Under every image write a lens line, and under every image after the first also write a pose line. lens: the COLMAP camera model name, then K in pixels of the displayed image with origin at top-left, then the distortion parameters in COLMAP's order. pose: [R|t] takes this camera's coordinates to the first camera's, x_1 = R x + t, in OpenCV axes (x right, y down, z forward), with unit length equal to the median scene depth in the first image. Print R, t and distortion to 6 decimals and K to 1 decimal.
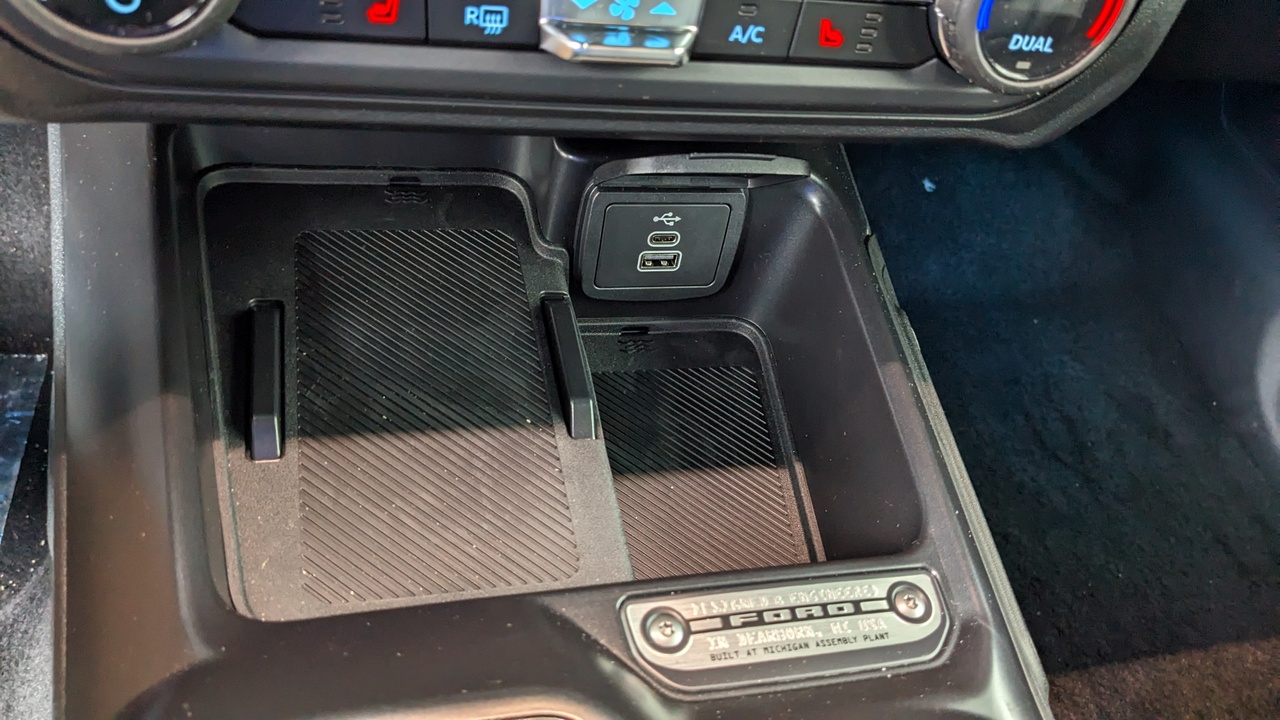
lens RADIAL K [[1048.1, 0, 611.7], [0, 1048.1, 364.8], [0, 0, 1]] dist [0.016412, -0.047547]
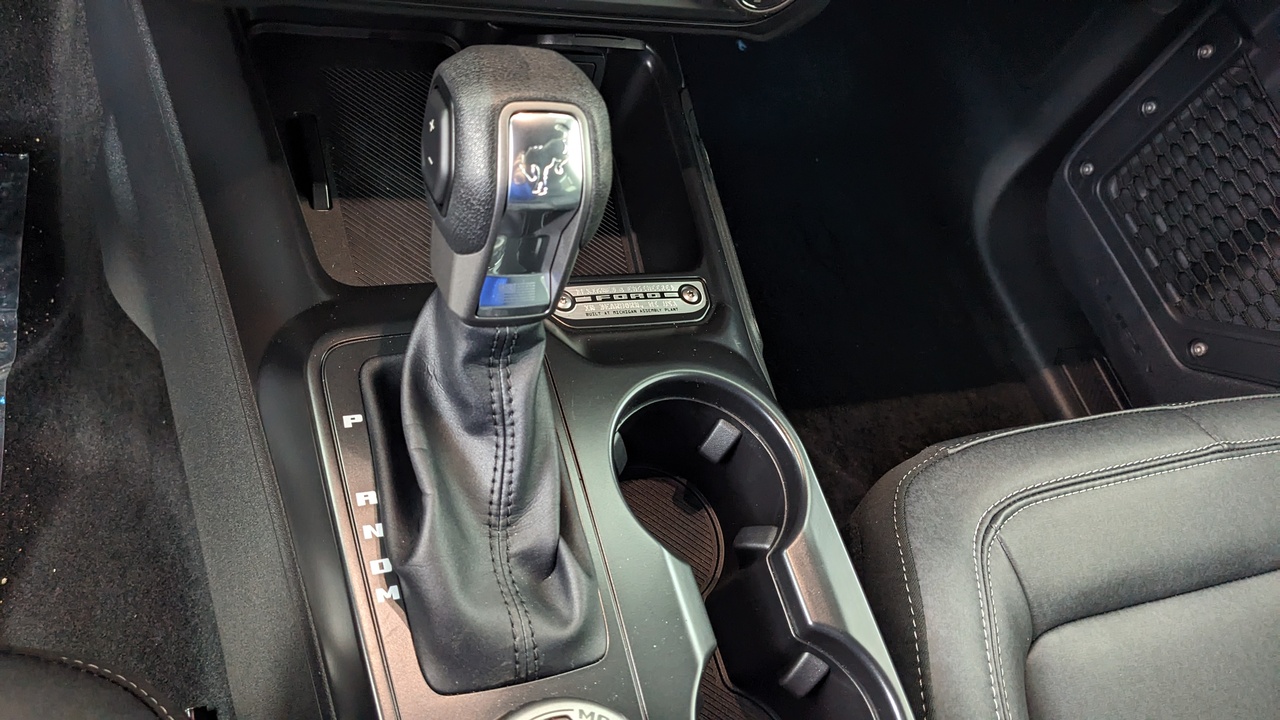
lens RADIAL K [[1049.4, 0, 633.4], [0, 1049.4, 375.6], [0, 0, 1]] dist [0.096650, -0.208397]
pose [[0.984221, -0.000648, 0.176941, -0.151225], [-0.027090, 0.987652, 0.154302, 0.085600], [-0.174856, -0.156661, 0.972051, -0.849063]]
